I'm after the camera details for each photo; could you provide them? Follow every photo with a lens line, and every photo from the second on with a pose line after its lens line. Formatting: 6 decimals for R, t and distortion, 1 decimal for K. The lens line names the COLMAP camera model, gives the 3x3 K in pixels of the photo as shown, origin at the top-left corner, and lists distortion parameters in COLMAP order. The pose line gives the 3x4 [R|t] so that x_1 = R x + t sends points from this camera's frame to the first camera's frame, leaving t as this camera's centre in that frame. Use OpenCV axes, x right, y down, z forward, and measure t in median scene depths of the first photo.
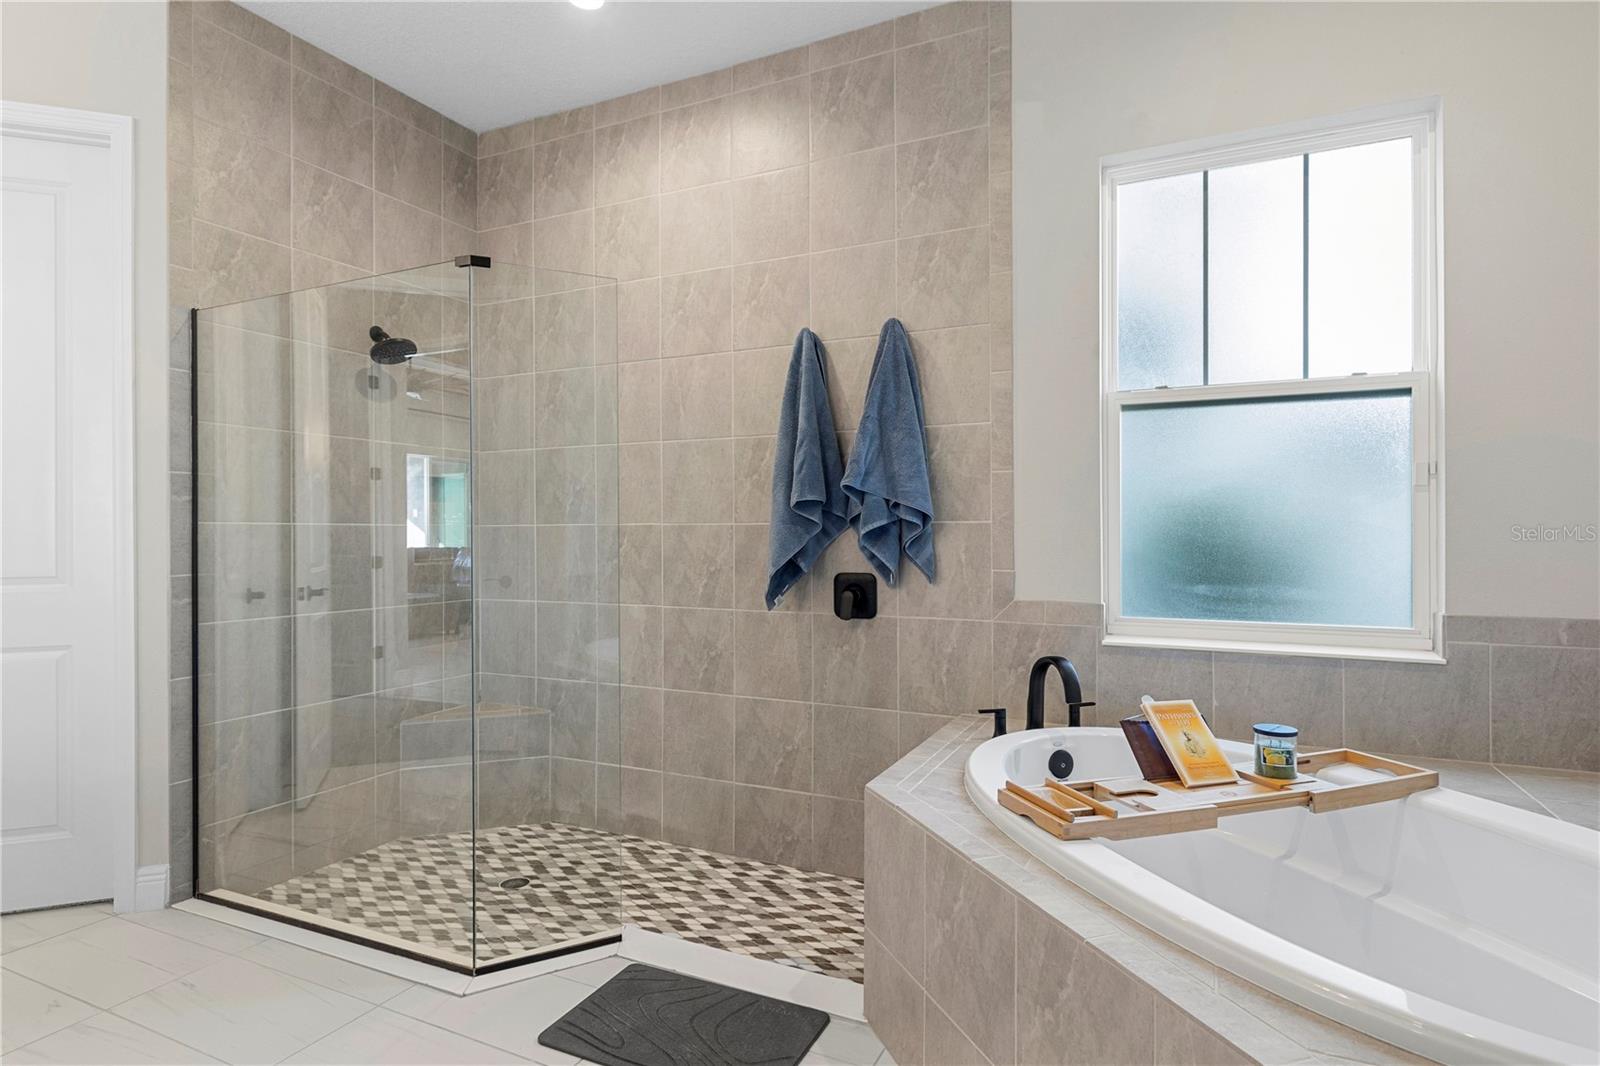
lens RADIAL K [[836.4, 0, 800.0], [0, 836.4, 533.0], [0, 0, 1]] dist [0.001392, 0.000464]
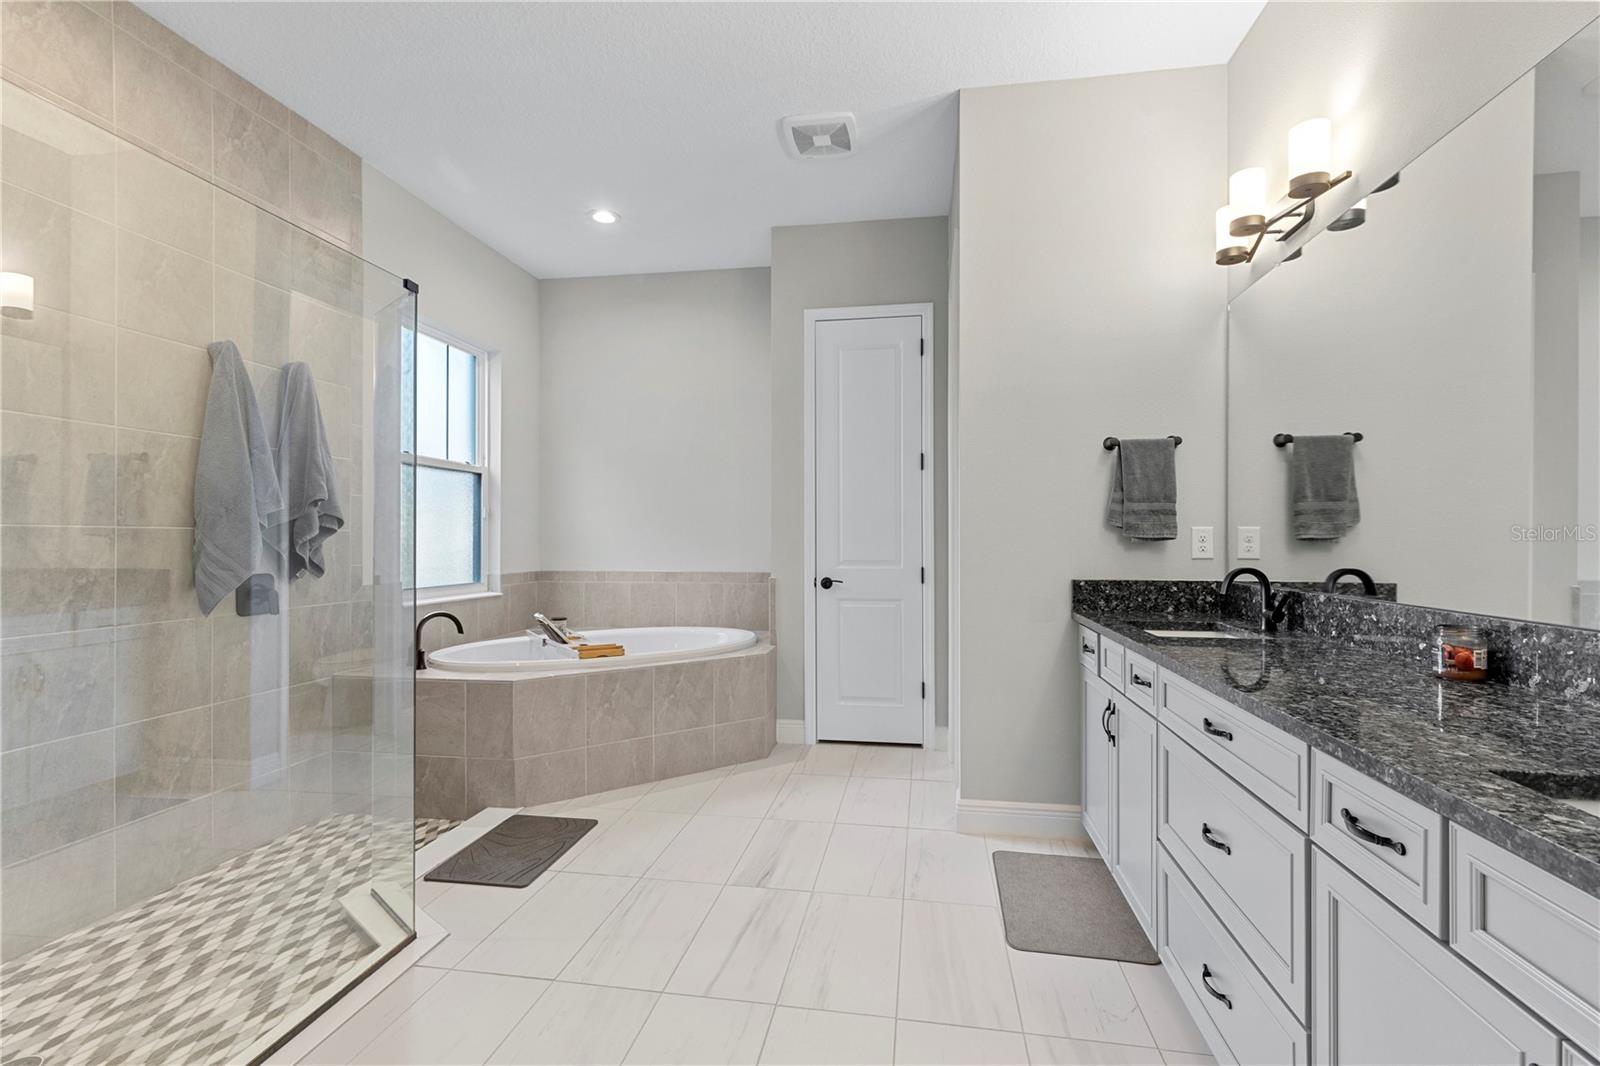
lens RADIAL K [[723.3, 0, 805.6], [0, 723.3, 538.0], [0, 0, 1]] dist [0.005415, 0.000302]
pose [[-0.273082, 0.000564, 0.961991, -1.113313], [-0.005476, 0.999983, -0.002140, -0.002516], [-0.961975, -0.005852, -0.273074, 0.585407]]
